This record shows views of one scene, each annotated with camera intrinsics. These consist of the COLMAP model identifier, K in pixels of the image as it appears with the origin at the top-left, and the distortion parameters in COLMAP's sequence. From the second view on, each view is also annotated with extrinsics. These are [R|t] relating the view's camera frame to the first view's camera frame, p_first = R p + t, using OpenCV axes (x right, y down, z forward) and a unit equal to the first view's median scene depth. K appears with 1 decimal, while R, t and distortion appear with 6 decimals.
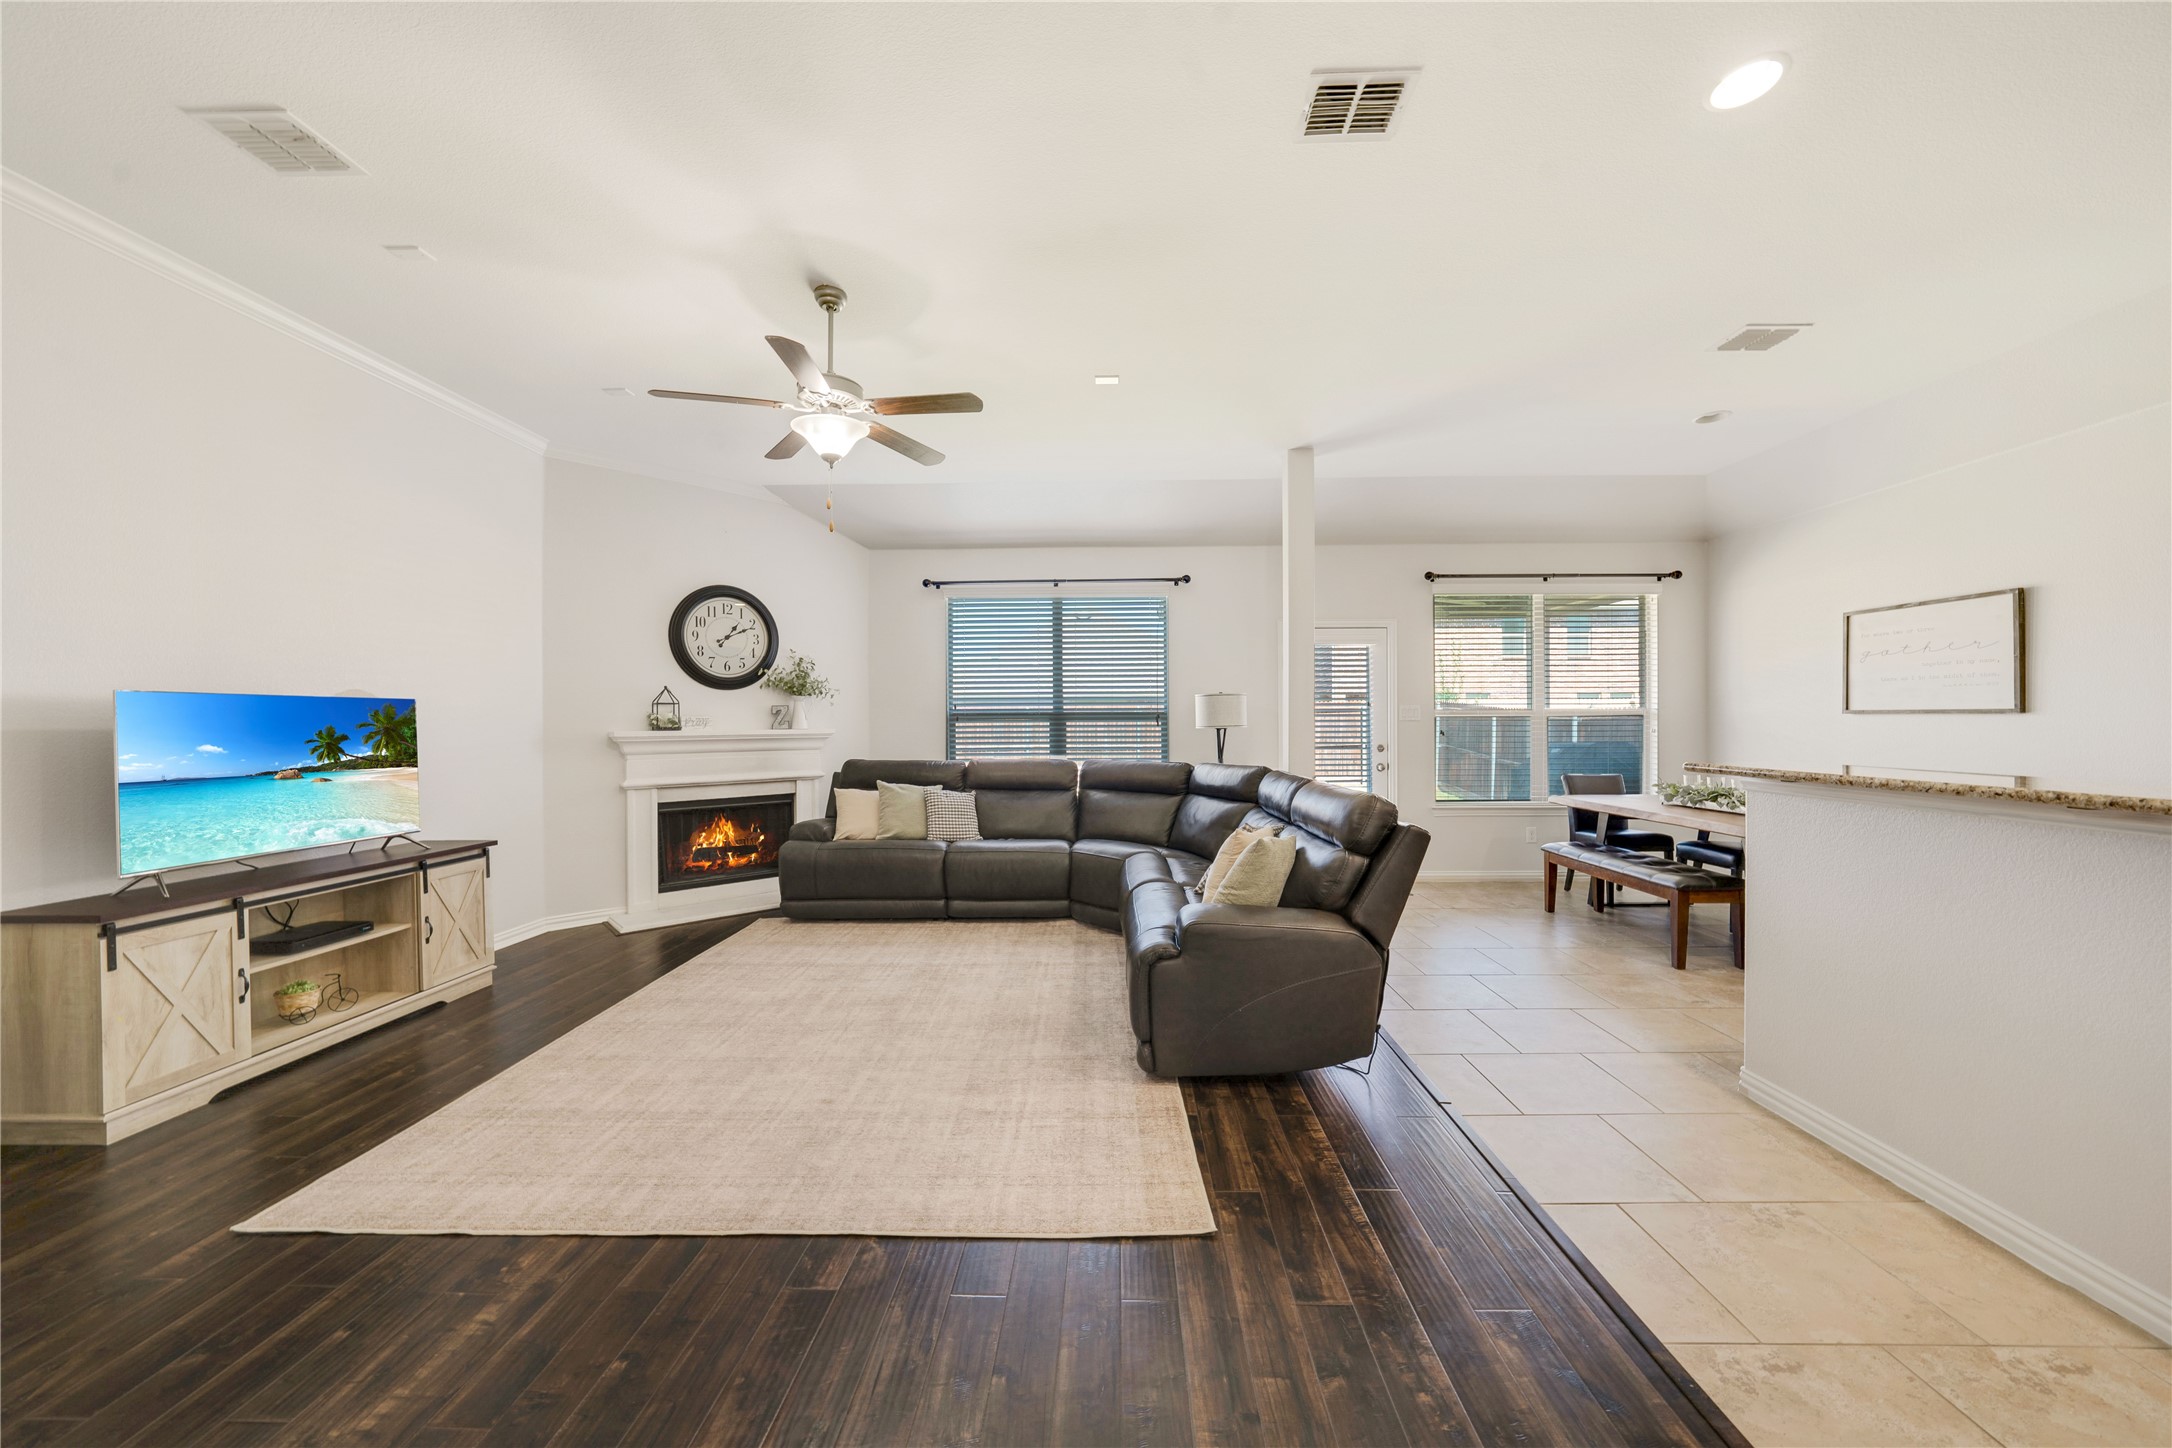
lens RADIAL K [[728.6, 0, 1105.1], [0, 728.6, 729.5], [0, 0, 1]] dist [-0.014655, -0.000272]
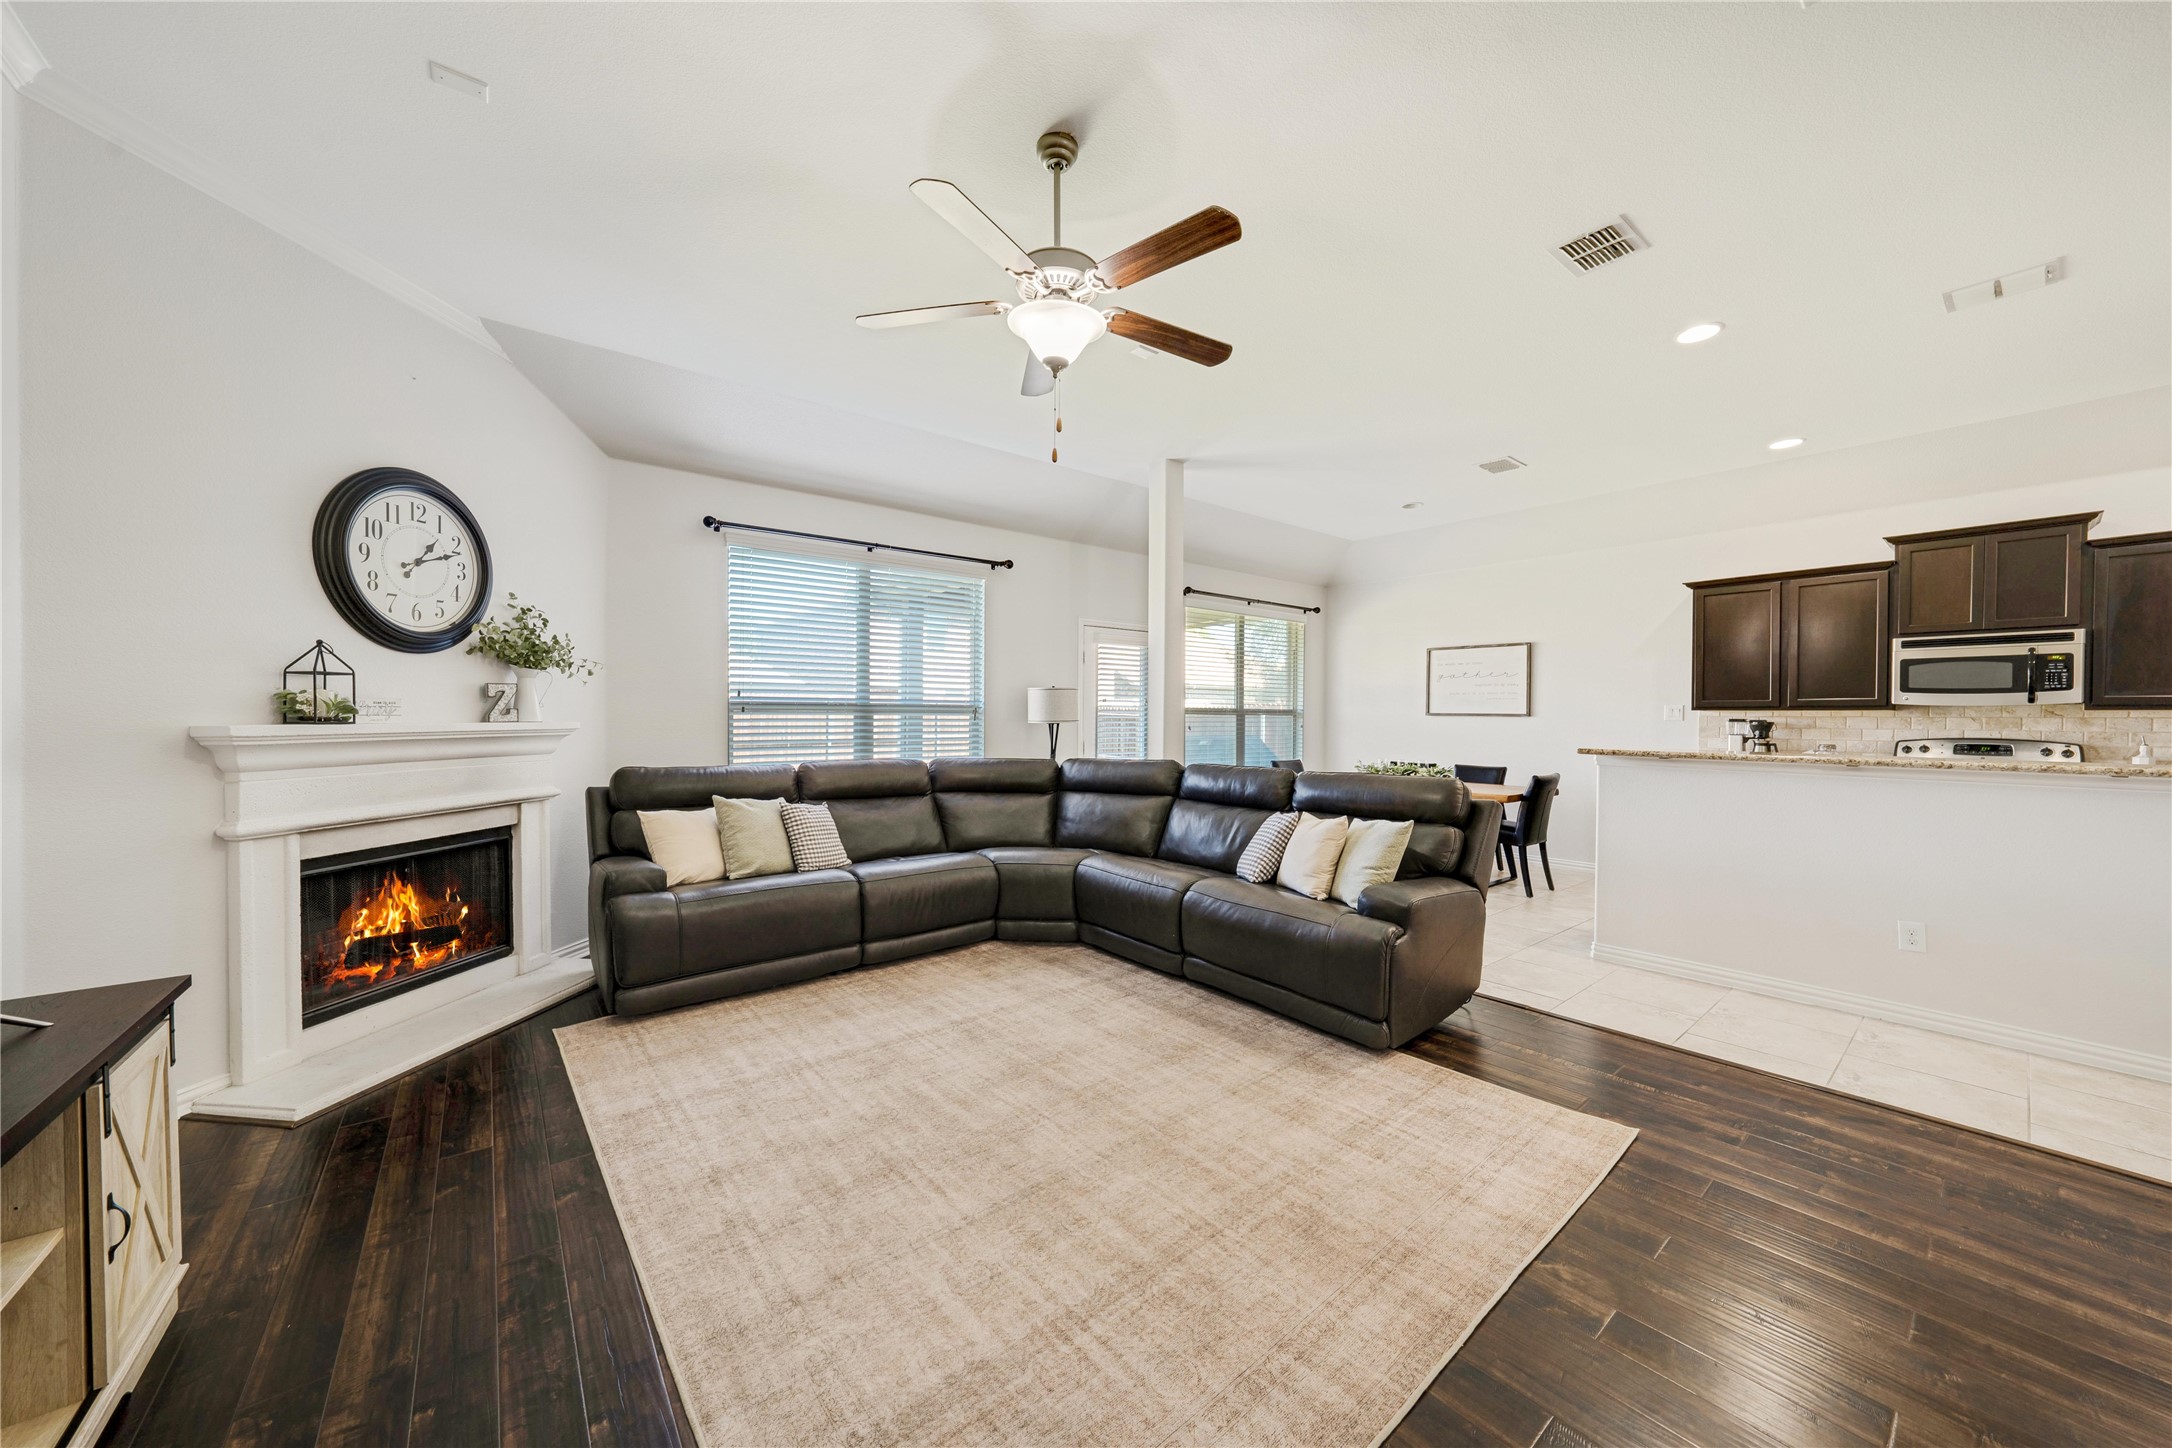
lens RADIAL K [[749.7, 0, 1077.9], [0, 749.7, 727.2], [0, 0, 1]] dist [-0.015612, 0.001262]
pose [[0.777589, 0.000067, 0.628773, -0.494506], [-0.004204, 0.999978, 0.005093, -0.001184], [-0.628759, -0.006604, 0.777572, 0.219818]]
